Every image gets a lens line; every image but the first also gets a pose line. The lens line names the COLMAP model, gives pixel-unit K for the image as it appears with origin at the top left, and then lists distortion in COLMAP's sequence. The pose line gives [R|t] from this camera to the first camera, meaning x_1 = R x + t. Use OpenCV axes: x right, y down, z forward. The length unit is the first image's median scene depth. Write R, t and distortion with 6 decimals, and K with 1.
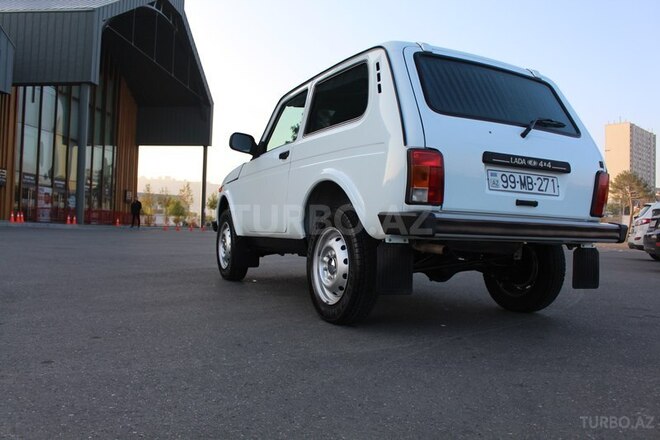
lens RADIAL K [[565.0, 0, 330.0], [0, 565.0, 220.0], [0, 0, 1]] dist [-0.058515, 0.007414]
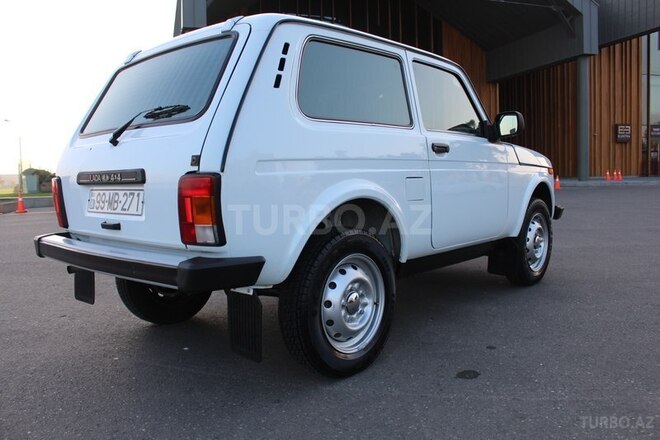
lens RADIAL K [[565.0, 0, 330.0], [0, 565.0, 220.0], [0, 0, 1]] dist [-0.058515, 0.007414]
pose [[0.425509, 0.013700, -0.904851, 1.204844], [0.067957, 0.996578, 0.047046, -0.054385], [0.902399, -0.081509, 0.423122, 0.911292]]
